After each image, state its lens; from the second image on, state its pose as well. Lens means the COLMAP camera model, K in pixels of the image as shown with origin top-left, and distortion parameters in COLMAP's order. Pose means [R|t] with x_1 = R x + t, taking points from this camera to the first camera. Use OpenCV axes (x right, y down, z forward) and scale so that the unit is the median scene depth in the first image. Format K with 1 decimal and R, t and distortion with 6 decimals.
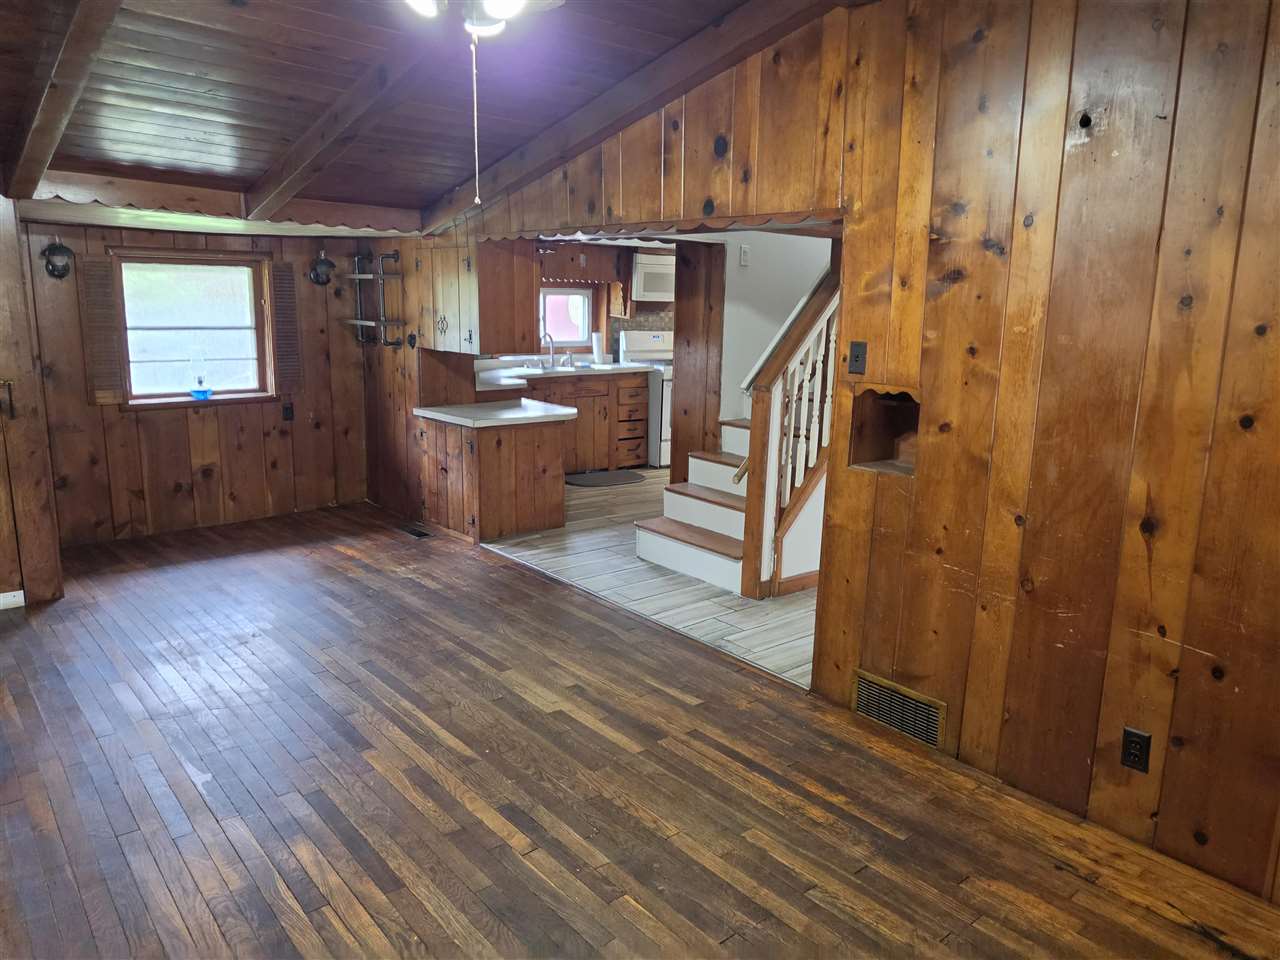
lens RADIAL K [[856.5, 0, 646.8], [0, 856.5, 470.3], [0, 0, 1]] dist [0.056445, -0.047332]
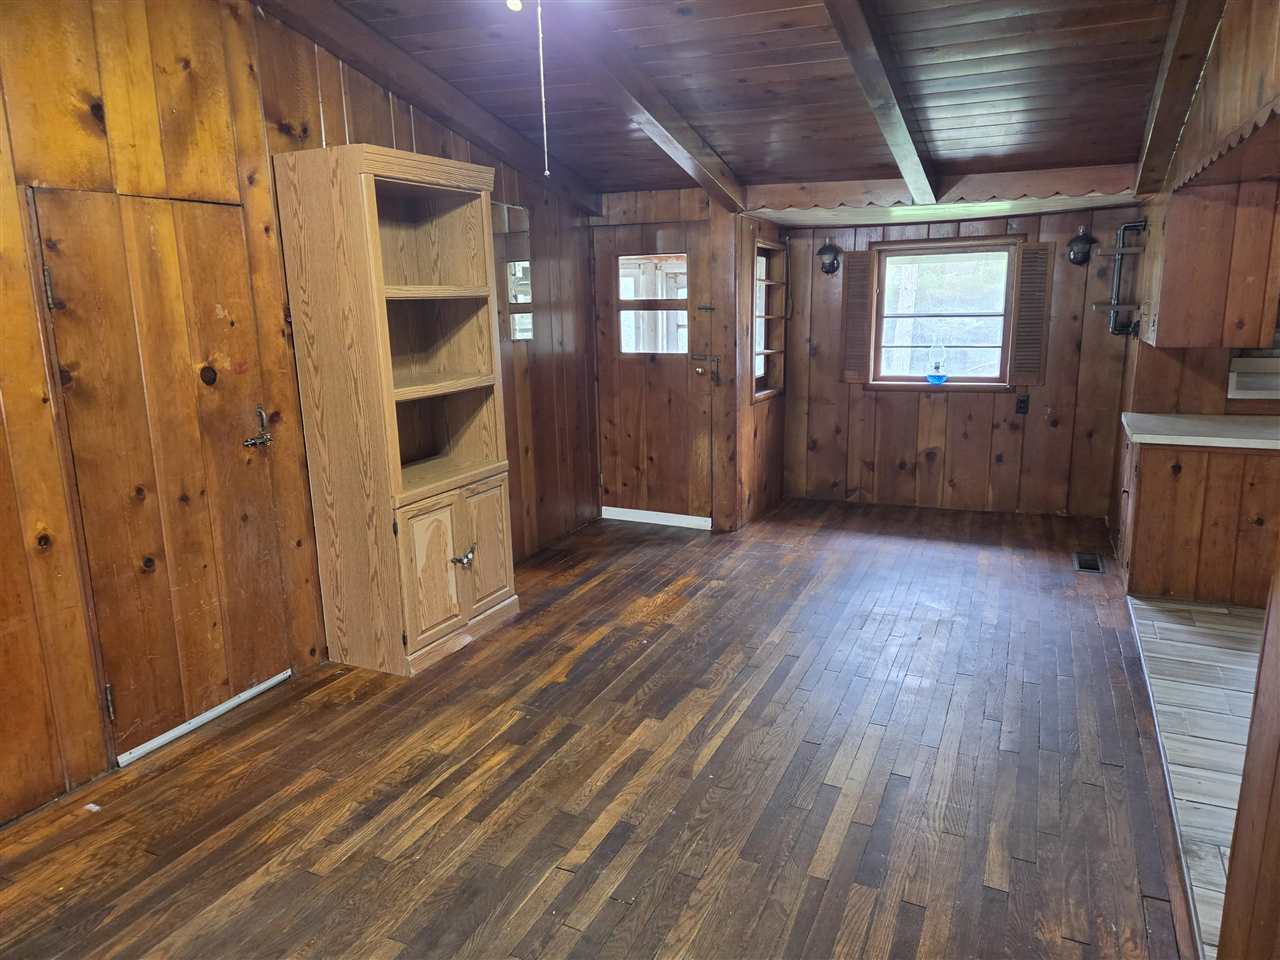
lens RADIAL K [[856.5, 0, 644.4], [0, 856.5, 462.3], [0, 0, 1]] dist [0.056445, -0.047332]
pose [[0.434643, 0.150632, -0.887917, 0.260941], [-0.149301, 0.984323, 0.093903, -0.035823], [0.888141, 0.091753, 0.450318, 0.241659]]
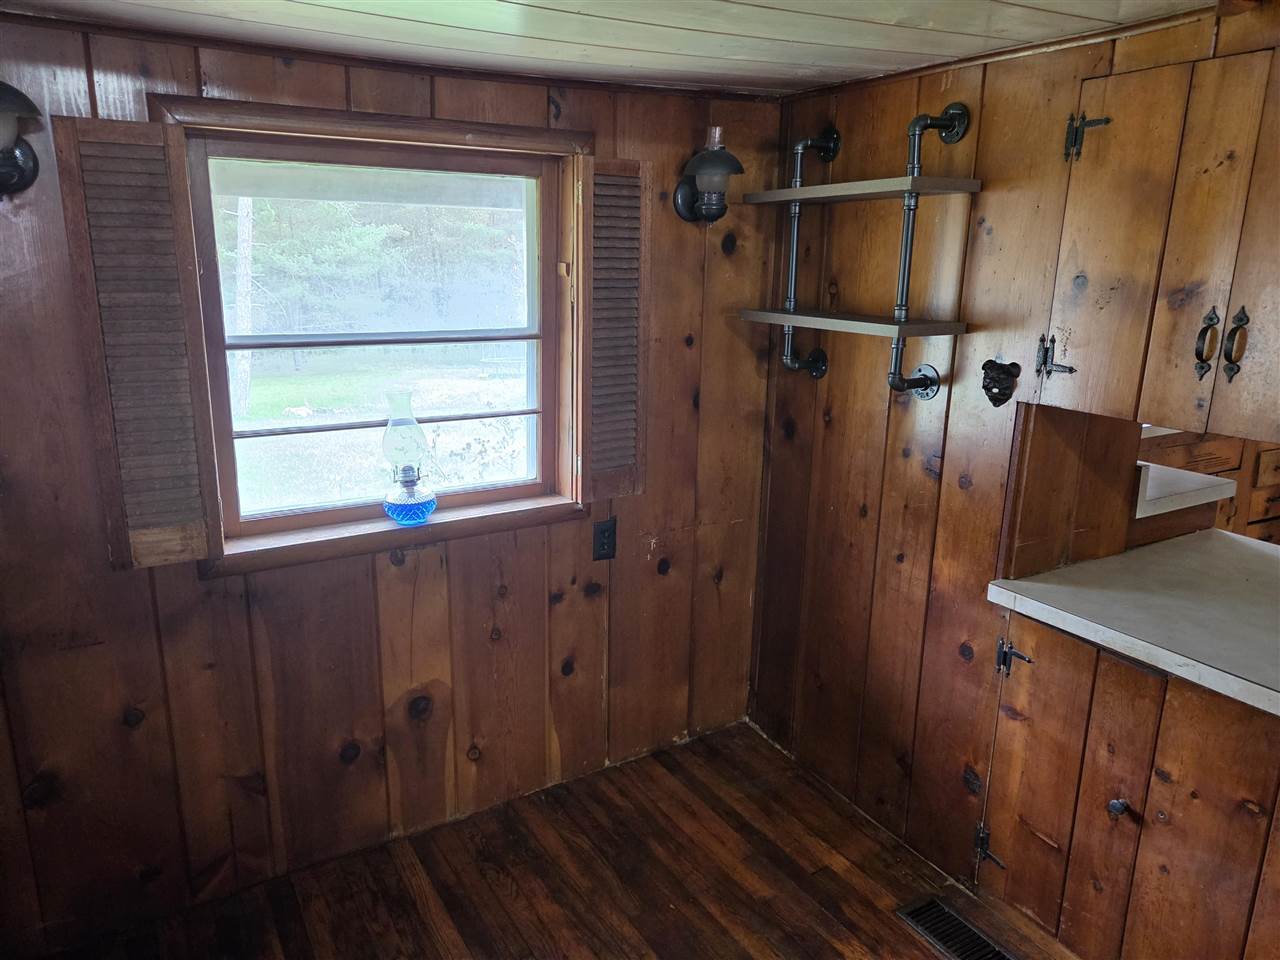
lens RADIAL K [[856.5, 0, 656.8], [0, 856.5, 472.8], [0, 0, 1]] dist [0.056445, -0.047332]
pose [[0.981816, 0.040570, -0.185451, -0.339901], [-0.032789, 0.998456, 0.044830, -0.126798], [0.186983, -0.037934, 0.981630, 0.651906]]
